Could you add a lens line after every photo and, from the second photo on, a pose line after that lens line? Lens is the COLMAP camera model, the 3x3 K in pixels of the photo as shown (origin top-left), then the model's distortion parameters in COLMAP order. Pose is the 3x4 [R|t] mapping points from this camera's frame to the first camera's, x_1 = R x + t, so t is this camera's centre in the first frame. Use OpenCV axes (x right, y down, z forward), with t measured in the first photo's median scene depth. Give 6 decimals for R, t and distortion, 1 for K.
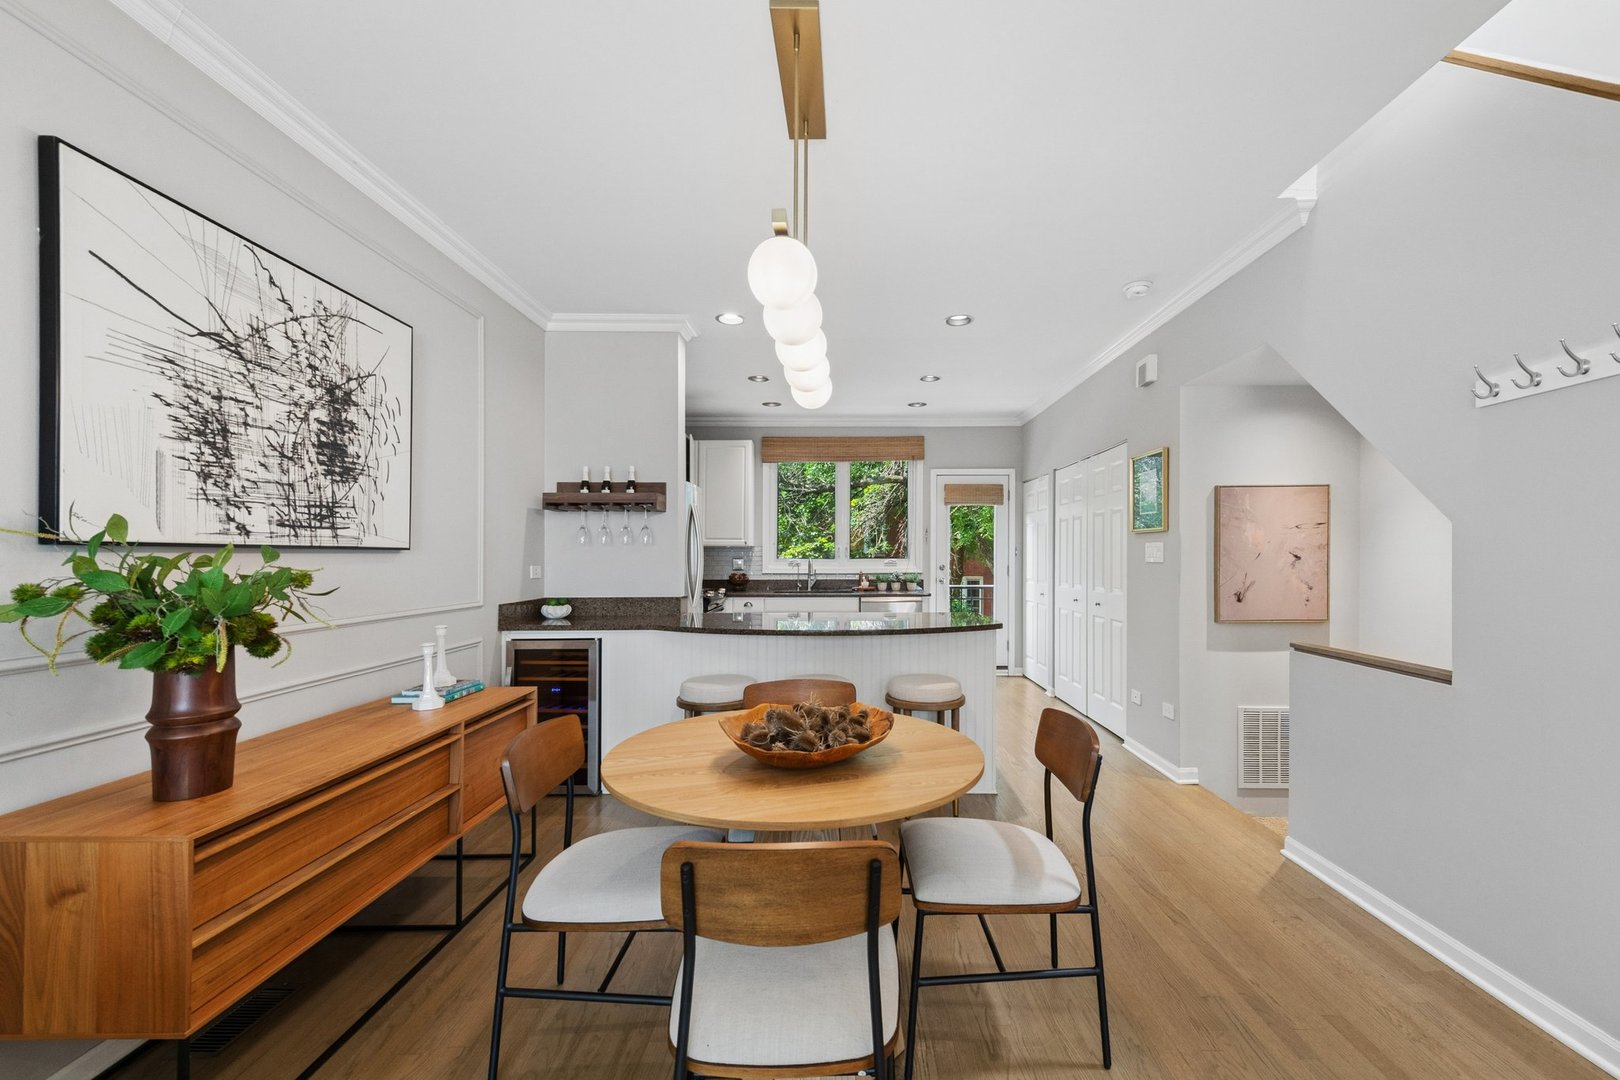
lens RADIAL K [[650.1, 0, 843.0], [0, 650.1, 590.2], [0, 0, 1]] dist [0.009104, -0.004646]
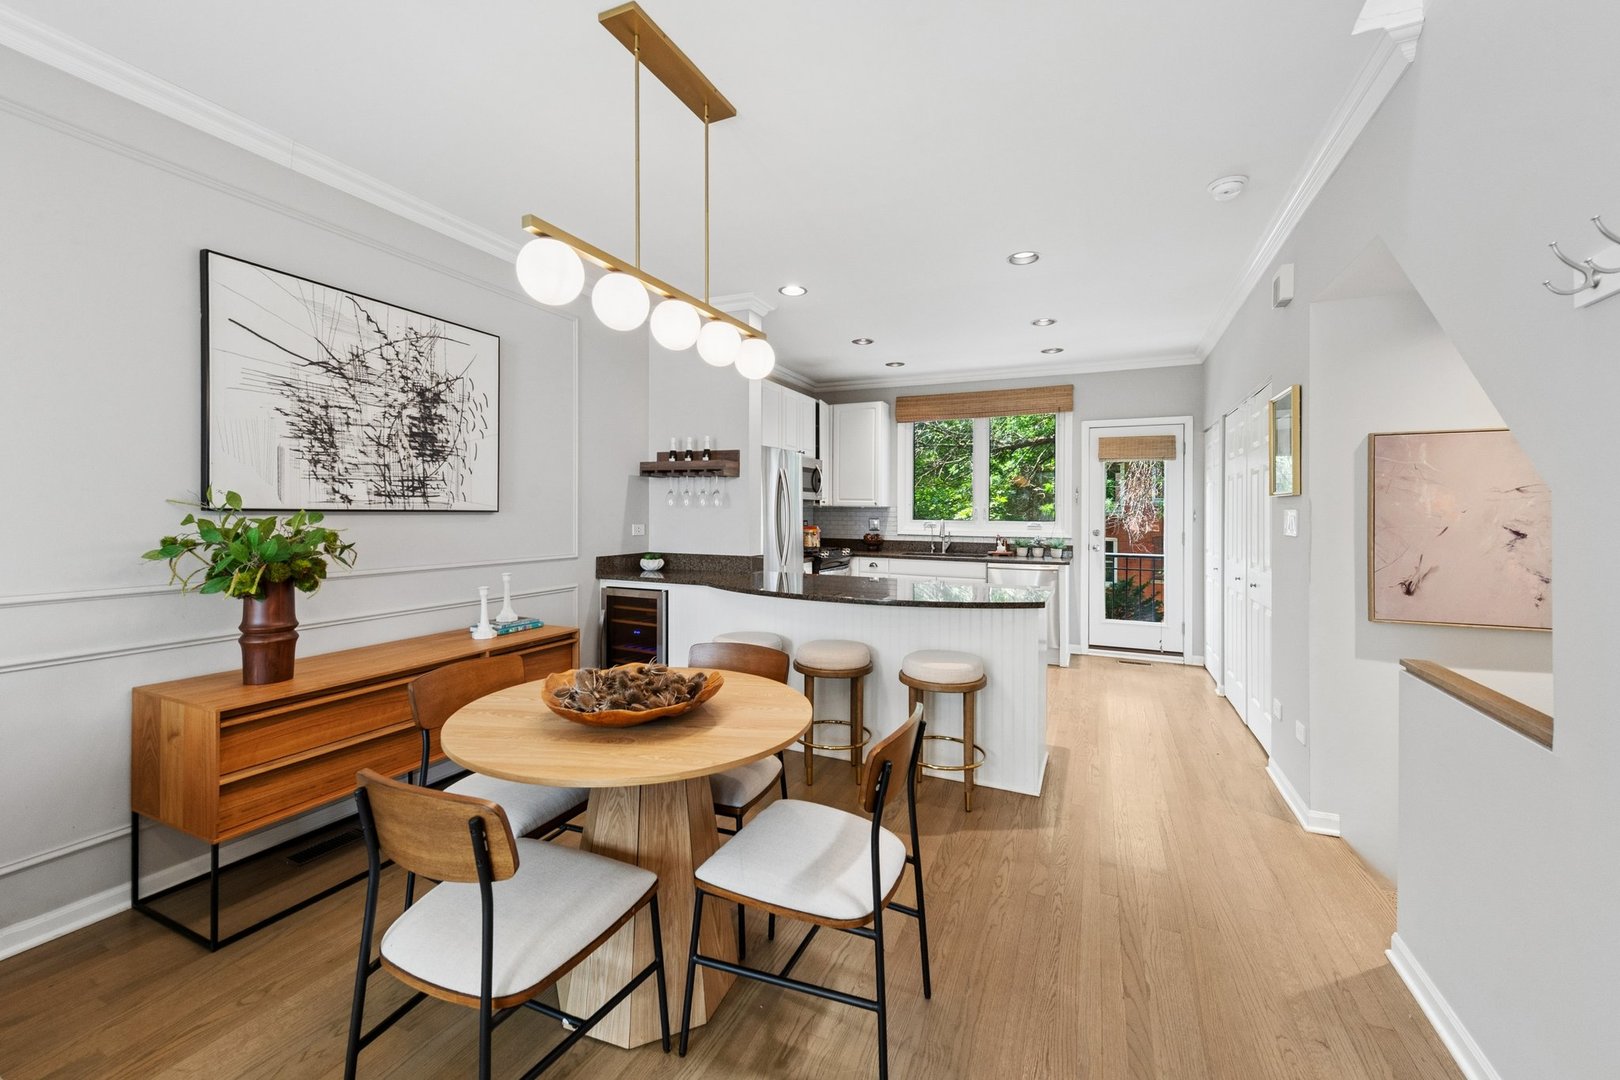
lens RADIAL K [[650.1, 0, 803.5], [0, 650.1, 546.4], [0, 0, 1]] dist [0.009104, -0.004646]
pose [[0.909049, 0.033505, -0.415340, 0.426880], [-0.033492, 0.999412, 0.007319, -0.025966], [0.415341, 0.007258, 0.909637, 0.101975]]
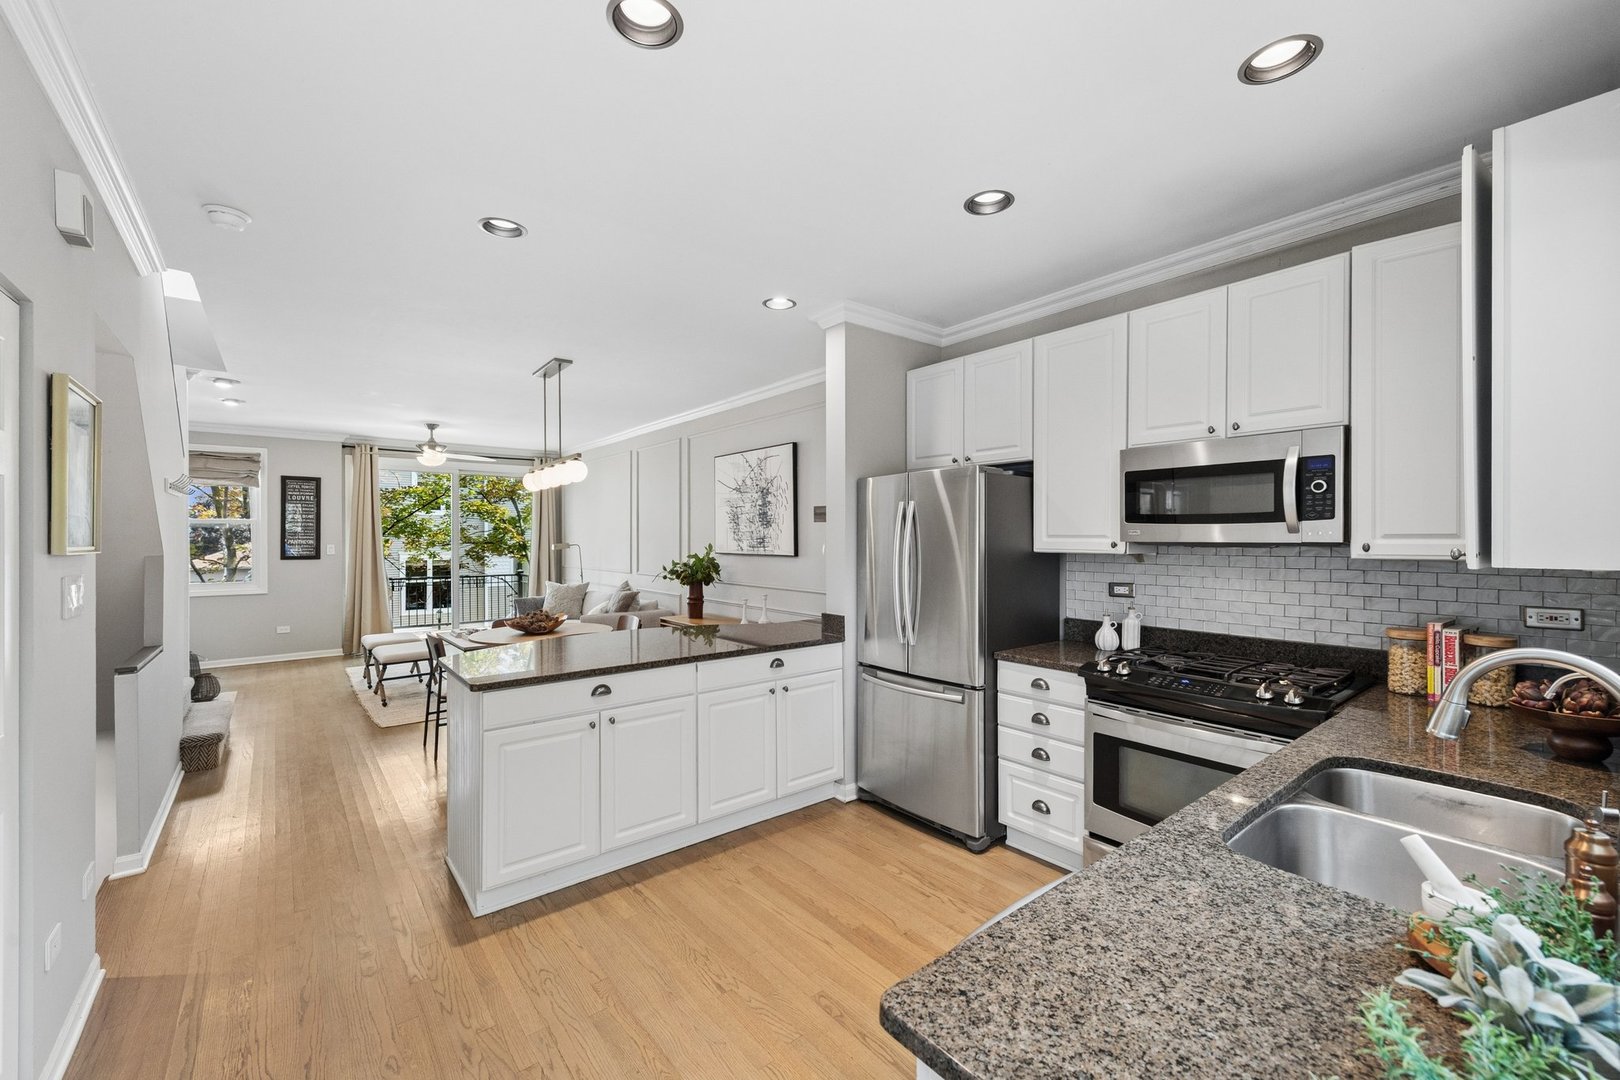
lens RADIAL K [[650.1, 0, 800.9], [0, 650.1, 529.8], [0, 0, 1]] dist [0.009104, -0.004646]
pose [[-0.783785, -0.005420, -0.621009, 0.544551], [-0.030289, 0.999106, 0.029507, -0.209216], [0.620293, 0.041937, -0.783248, 2.649420]]
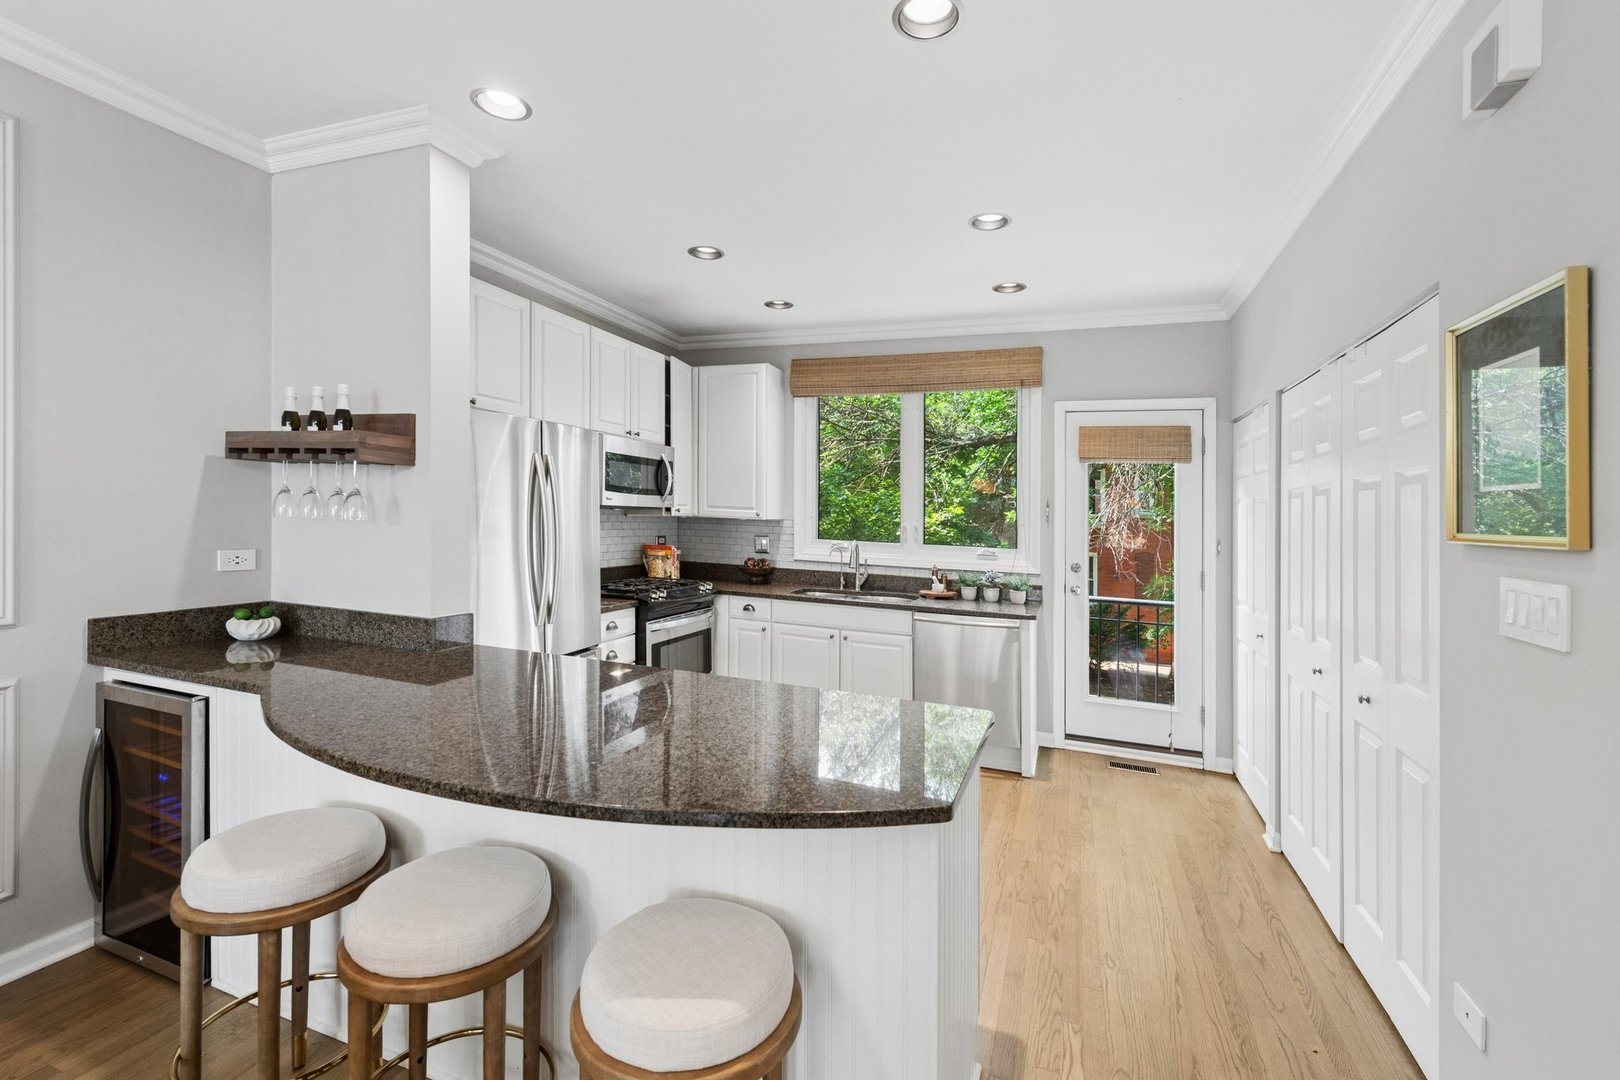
lens RADIAL K [[701.3, 0, 821.1], [0, 701.3, 518.0], [0, 0, 1]] dist [-0.001069, -0.001198]
pose [[0.937670, 0.037049, -0.345547, 0.414655], [-0.054926, 0.997603, -0.042083, -0.107571], [0.343159, 0.058440, 0.937457, 0.865116]]
